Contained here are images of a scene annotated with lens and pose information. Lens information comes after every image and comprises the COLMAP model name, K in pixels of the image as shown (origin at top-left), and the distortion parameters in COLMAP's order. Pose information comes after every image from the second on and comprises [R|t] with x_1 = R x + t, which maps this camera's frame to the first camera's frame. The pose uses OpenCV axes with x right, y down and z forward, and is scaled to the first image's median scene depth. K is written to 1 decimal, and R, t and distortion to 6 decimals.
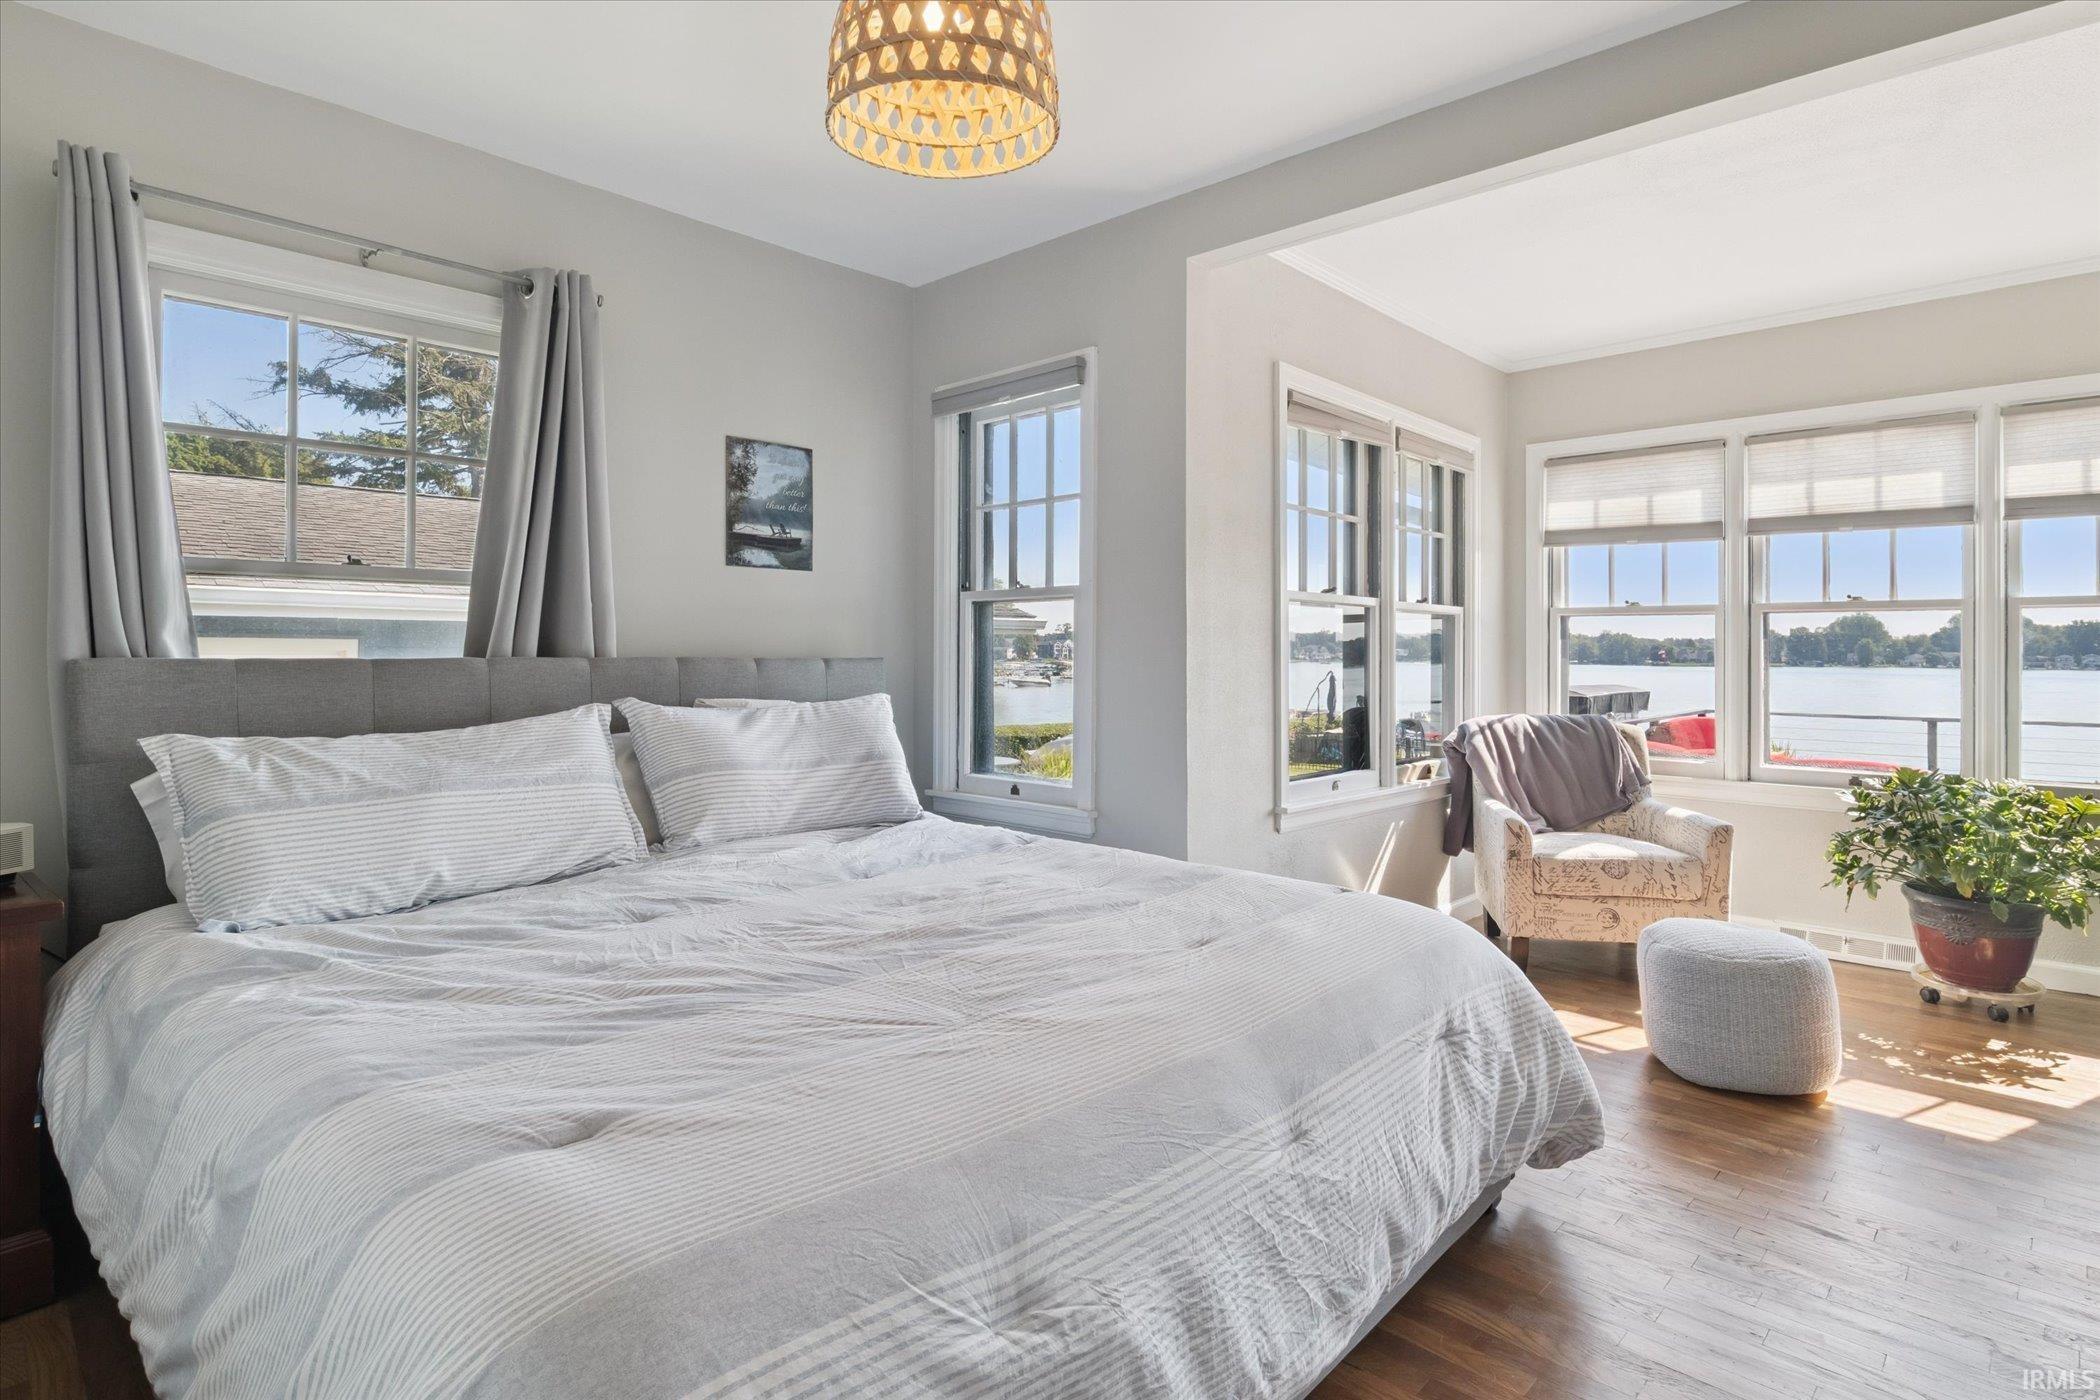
lens RADIAL K [[1108.4, 0, 1048.4], [0, 1108.4, 650.0], [0, 0, 1]] dist [-0.003419, -0.001186]
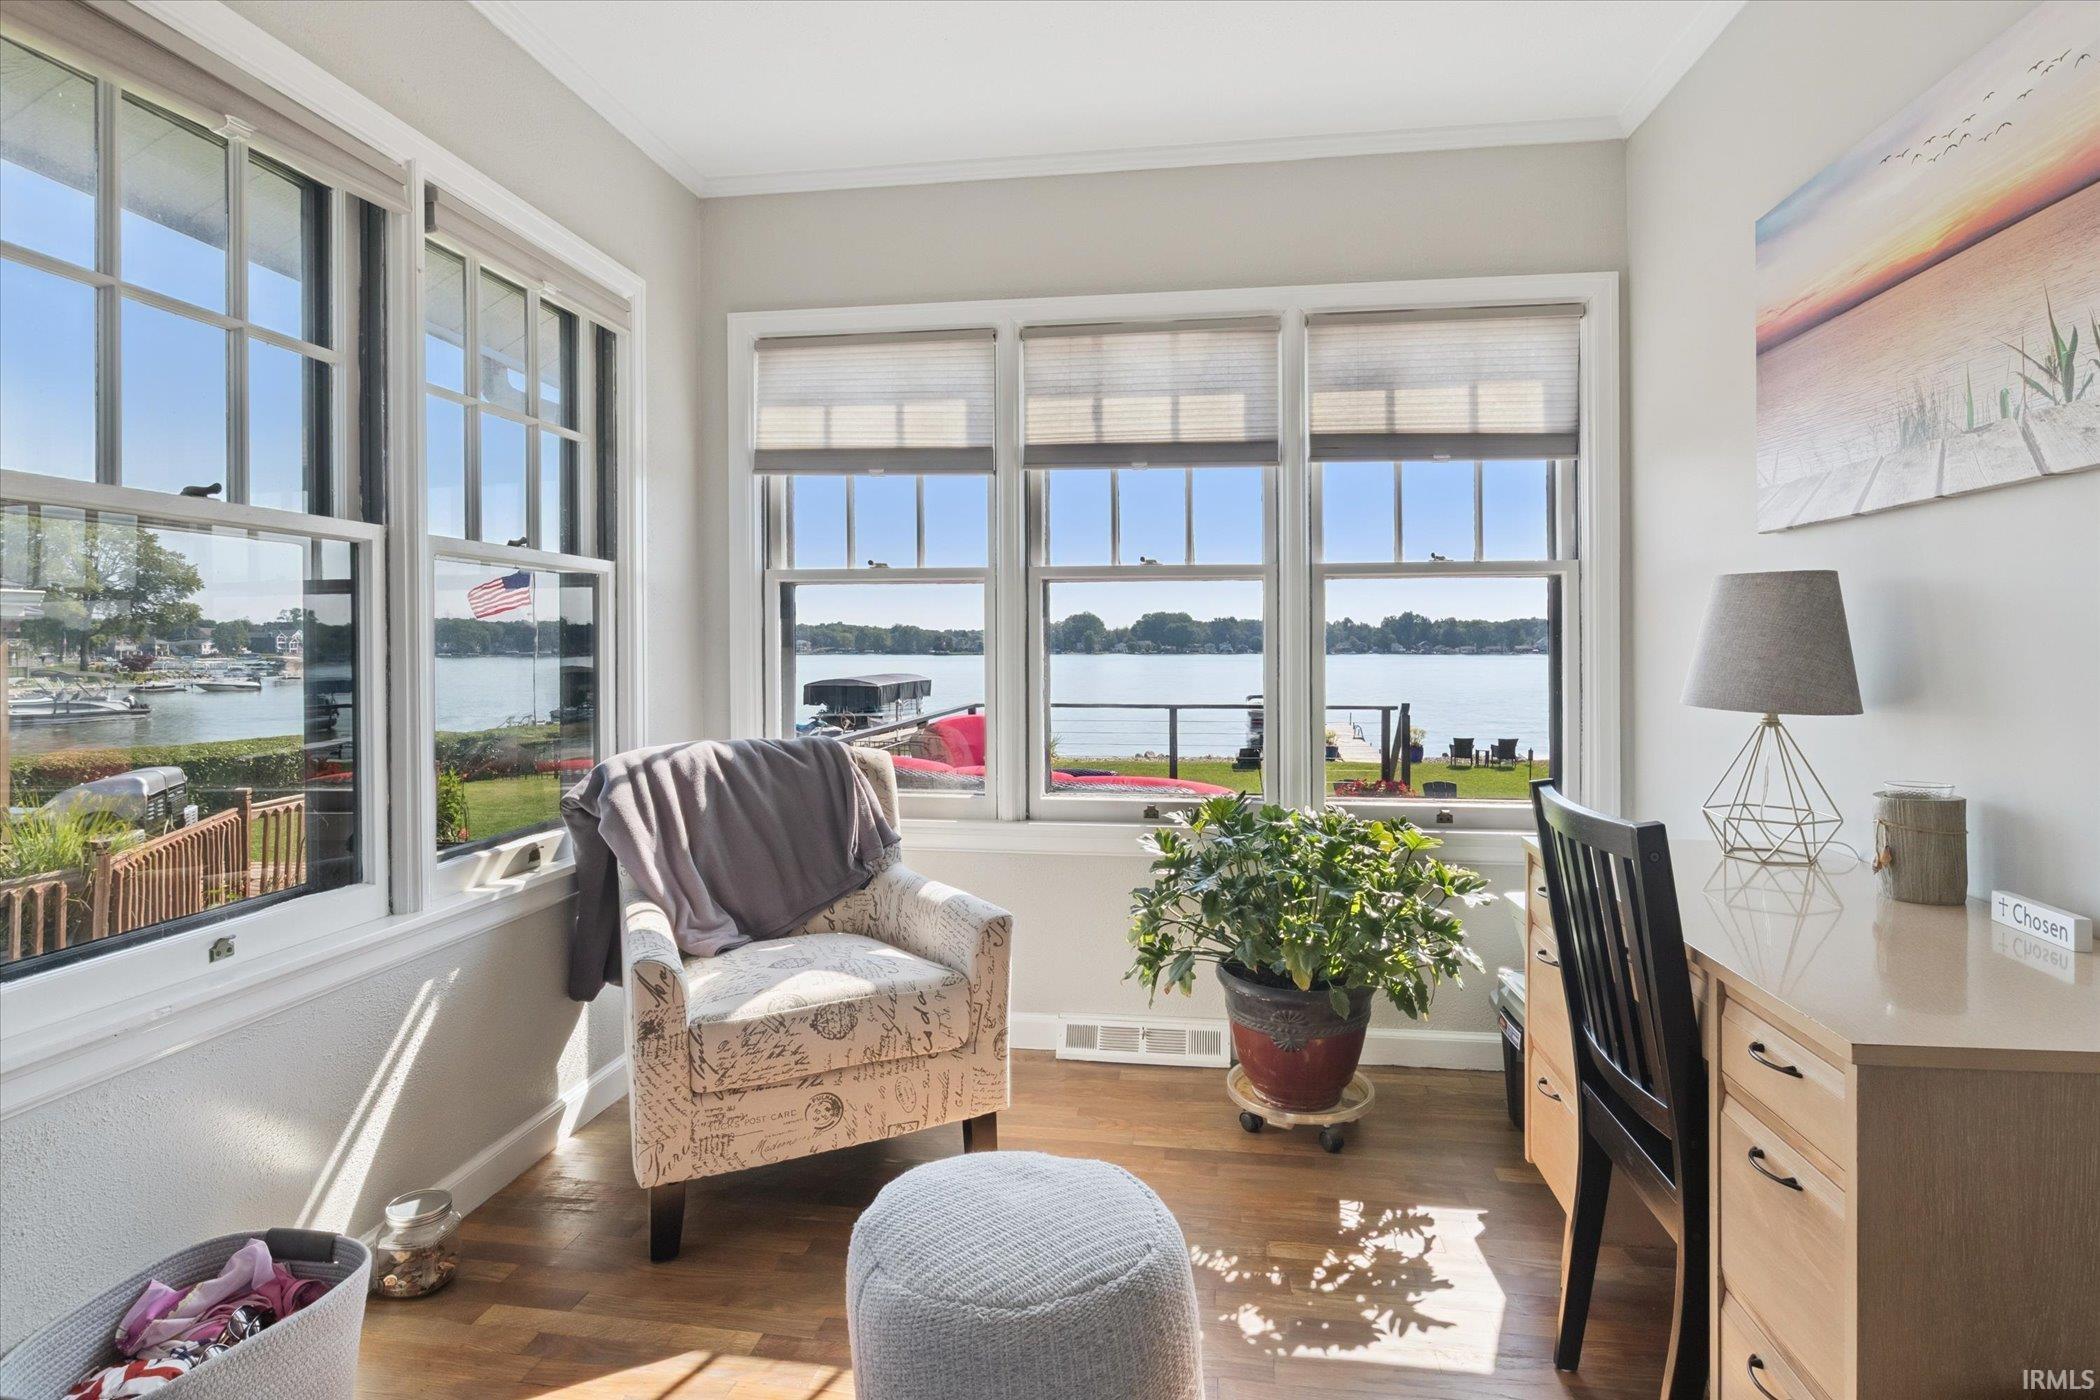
lens RADIAL K [[1069.7, 0, 1047.4], [0, 1069.7, 673.5], [0, 0, 1]] dist [-0.006006, -0.000420]
pose [[0.824452, -0.021471, 0.565525, 0.268212], [0.004849, 0.999511, 0.030880, 0.004973], [-0.565911, -0.022717, 0.824153, 0.446439]]
